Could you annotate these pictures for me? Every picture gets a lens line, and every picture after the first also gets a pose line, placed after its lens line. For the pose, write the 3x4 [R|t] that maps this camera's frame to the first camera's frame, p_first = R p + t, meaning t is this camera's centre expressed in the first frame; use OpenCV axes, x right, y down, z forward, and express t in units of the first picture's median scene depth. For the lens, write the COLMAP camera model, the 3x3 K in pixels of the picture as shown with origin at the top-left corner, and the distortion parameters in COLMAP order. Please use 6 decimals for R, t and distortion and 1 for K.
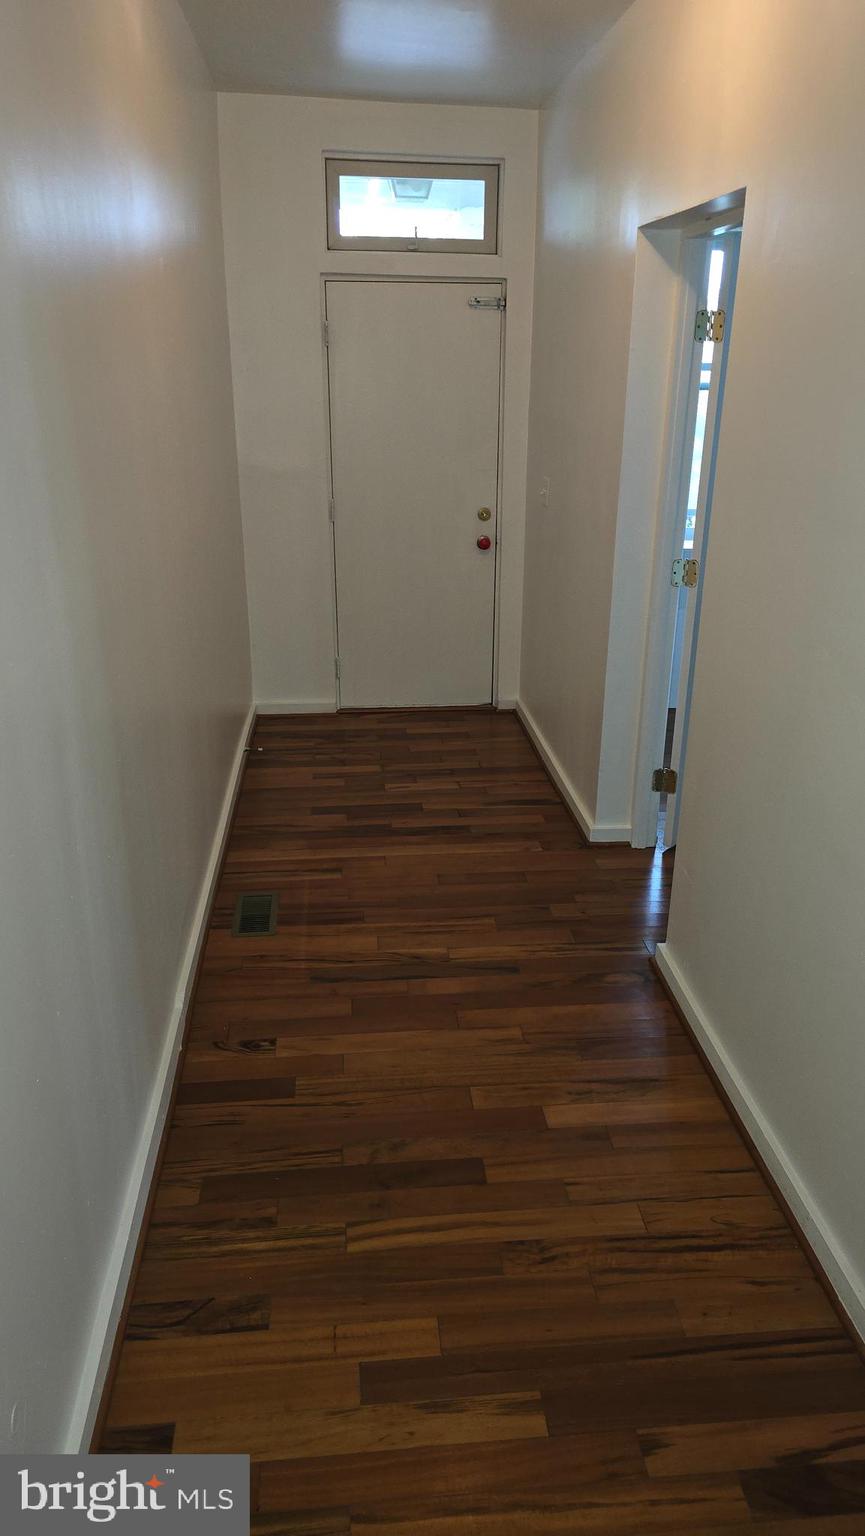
lens RADIAL K [[1037.7, 0, 434.1], [0, 1037.7, 769.0], [0, 0, 1]] dist [-0.002039, -0.001780]
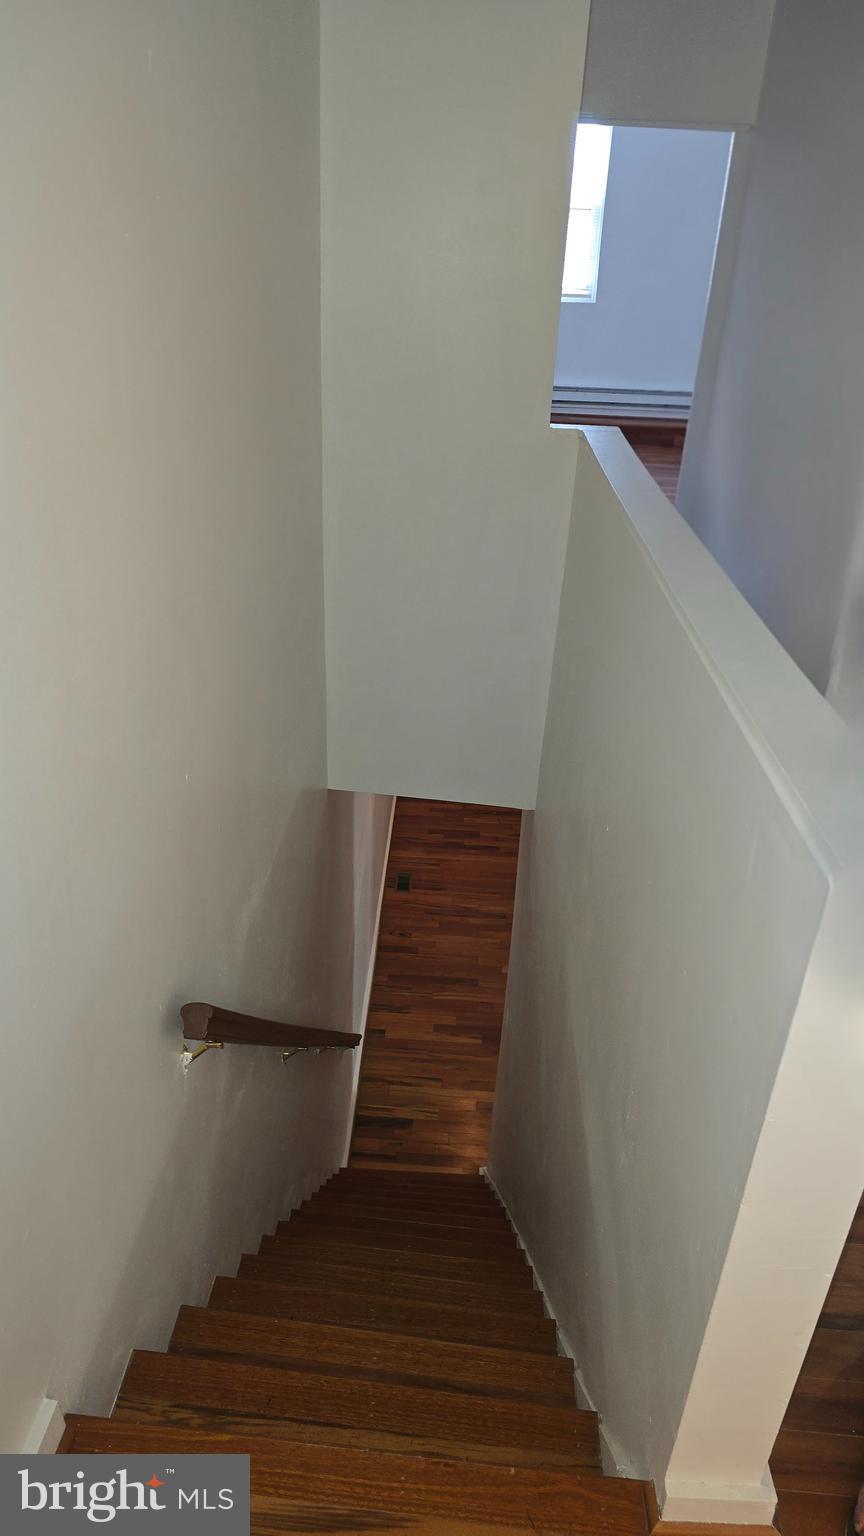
lens RADIAL K [[1037.7, 0, 419.7], [0, 1037.7, 769.2], [0, 0, 1]] dist [-0.002039, -0.001780]
pose [[0.990080, 0.094867, -0.103640, 0.104982], [-0.085108, 0.991847, 0.094847, -0.401321], [0.111793, -0.085085, 0.990082, -1.554622]]
